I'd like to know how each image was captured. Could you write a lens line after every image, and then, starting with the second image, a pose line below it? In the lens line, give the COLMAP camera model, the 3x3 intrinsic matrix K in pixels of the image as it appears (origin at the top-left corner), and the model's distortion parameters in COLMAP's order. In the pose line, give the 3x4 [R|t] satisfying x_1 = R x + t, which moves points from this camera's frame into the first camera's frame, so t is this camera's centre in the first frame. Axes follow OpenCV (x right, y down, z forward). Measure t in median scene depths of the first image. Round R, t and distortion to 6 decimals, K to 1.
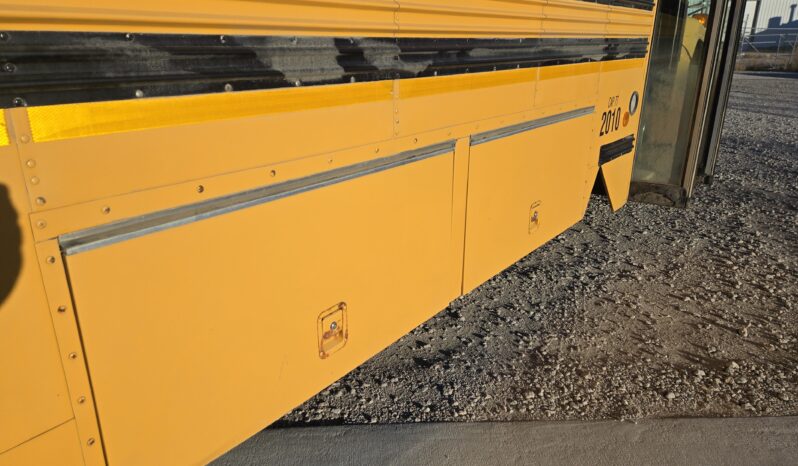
lens RADIAL K [[548.6, 0, 399.0], [0, 548.6, 233.0], [0, 0, 1]] dist [0.004529, 0.001508]
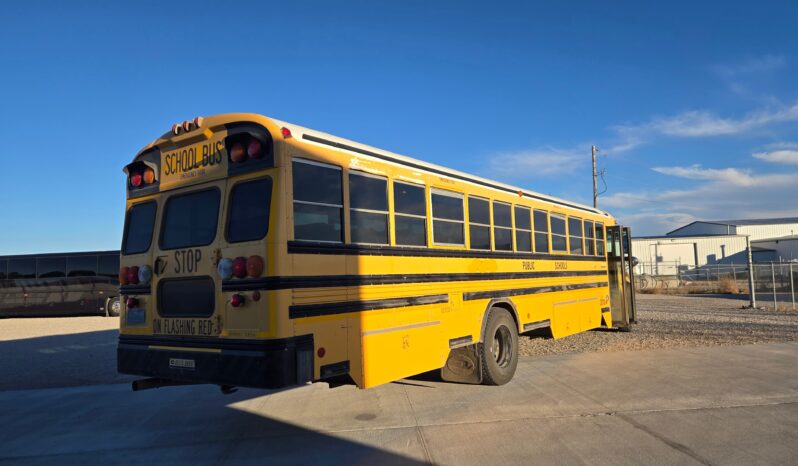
lens RADIAL K [[548.6, 0, 399.0], [0, 548.6, 233.0], [0, 0, 1]] dist [0.004529, 0.001508]
pose [[0.998807, -0.040034, 0.027960, -1.031550], [0.048039, 0.908319, -0.415509, 0.809076], [-0.008762, 0.416357, 0.909159, -2.460044]]
